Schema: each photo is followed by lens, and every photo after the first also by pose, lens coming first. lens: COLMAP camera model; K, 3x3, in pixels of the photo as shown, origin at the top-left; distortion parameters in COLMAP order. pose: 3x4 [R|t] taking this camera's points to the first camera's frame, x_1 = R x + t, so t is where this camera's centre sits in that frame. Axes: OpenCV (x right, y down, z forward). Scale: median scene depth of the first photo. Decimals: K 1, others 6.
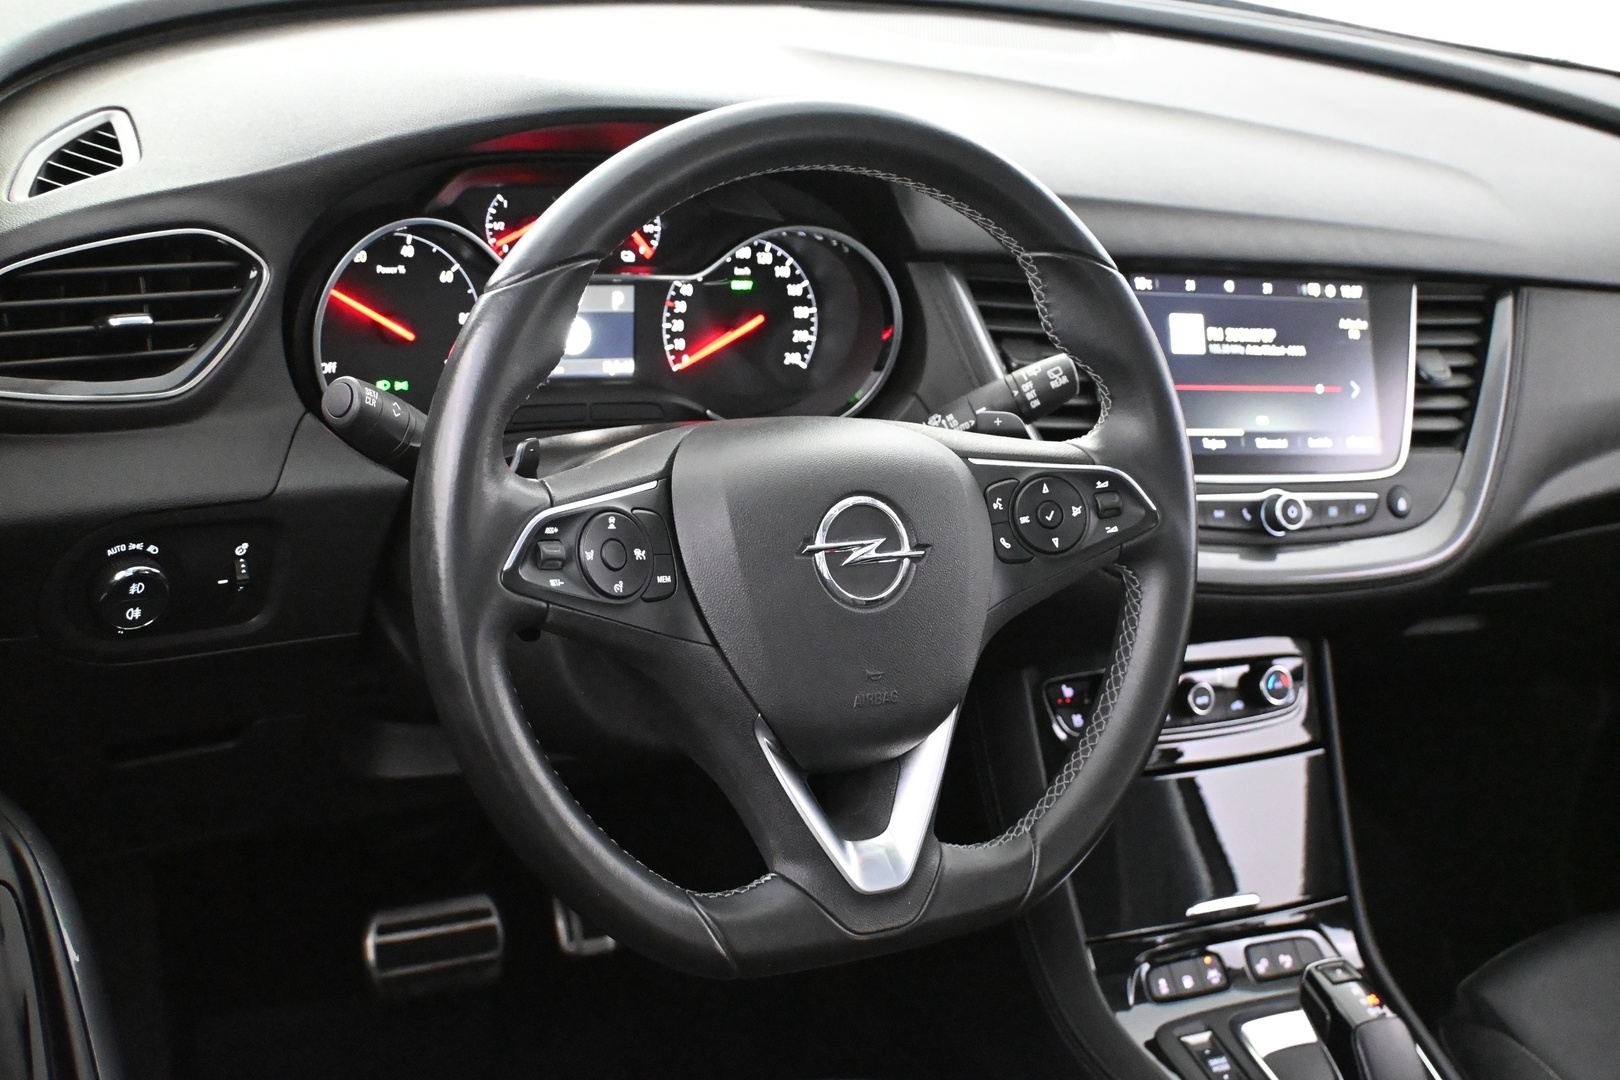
lens RADIAL K [[1913.4, 0, 810.0], [0, 1913.4, 540.0], [0, 0, 1]] dist [0.020002, 0.026636]
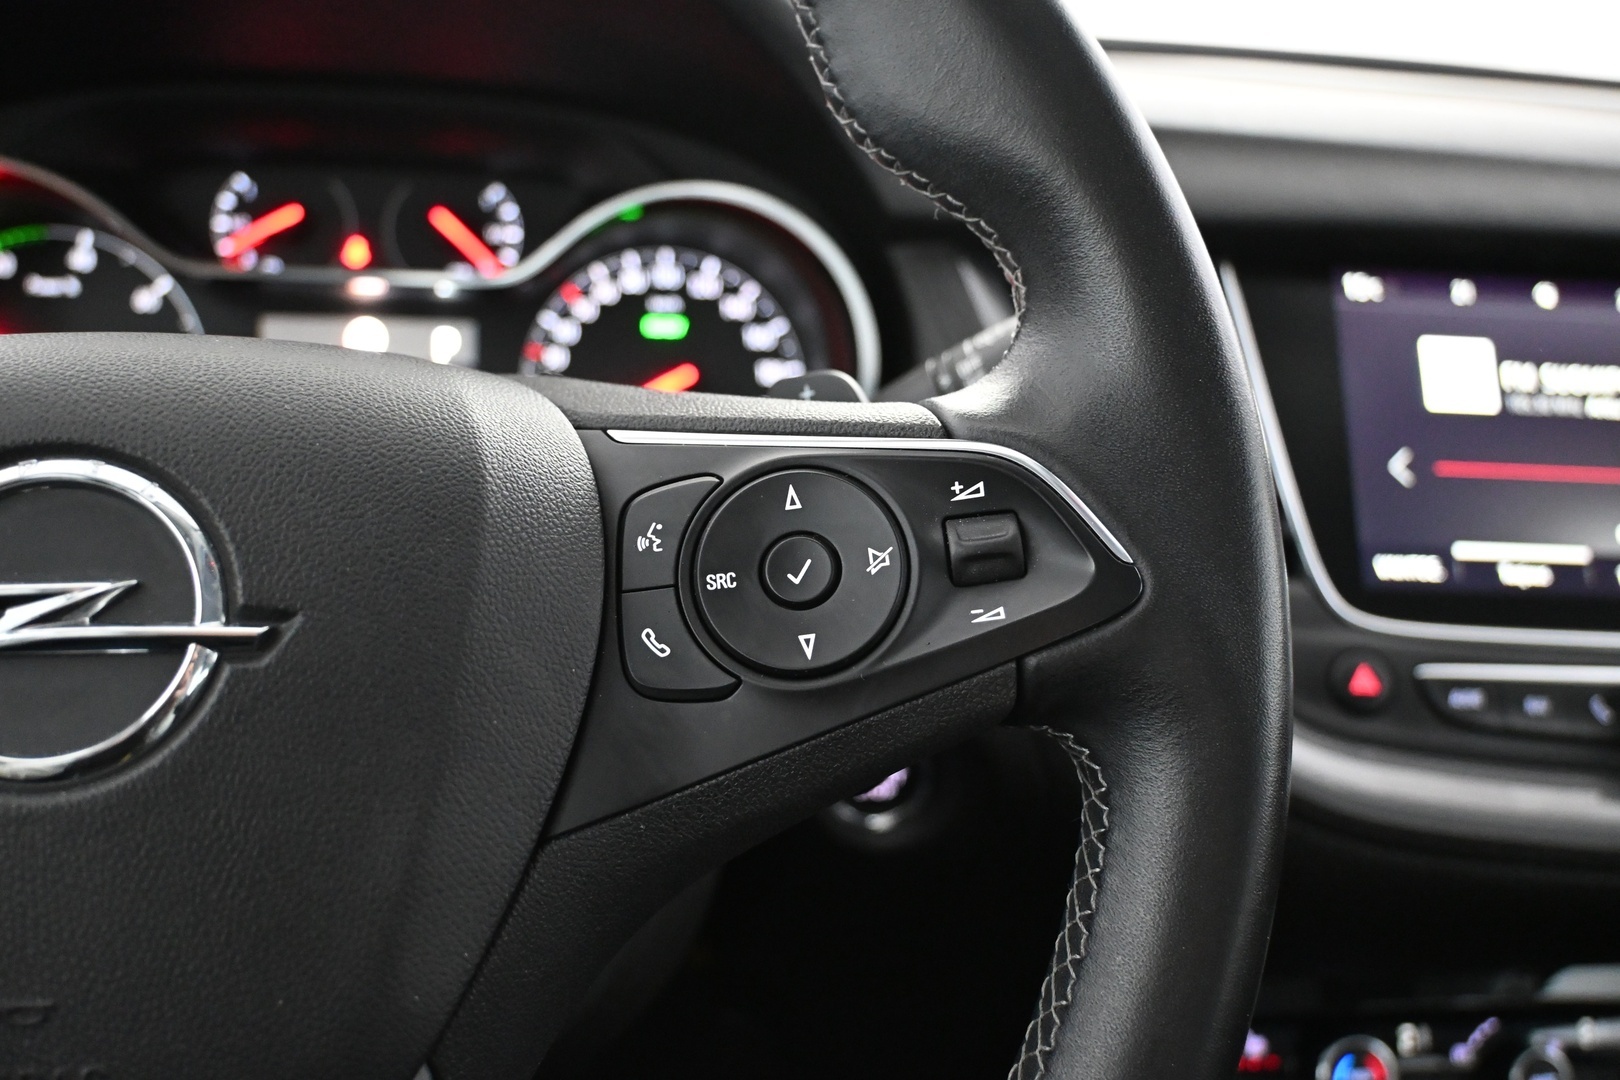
lens RADIAL K [[1492.2, 0, 810.0], [0, 1492.2, 540.0], [0, 0, 1]] dist [-0.005136, -0.009837]
pose [[0.940488, -0.029087, -0.338581, 0.170850], [-0.038889, 0.980572, -0.192264, 0.026668], [0.337596, 0.193989, 0.921085, 0.577102]]
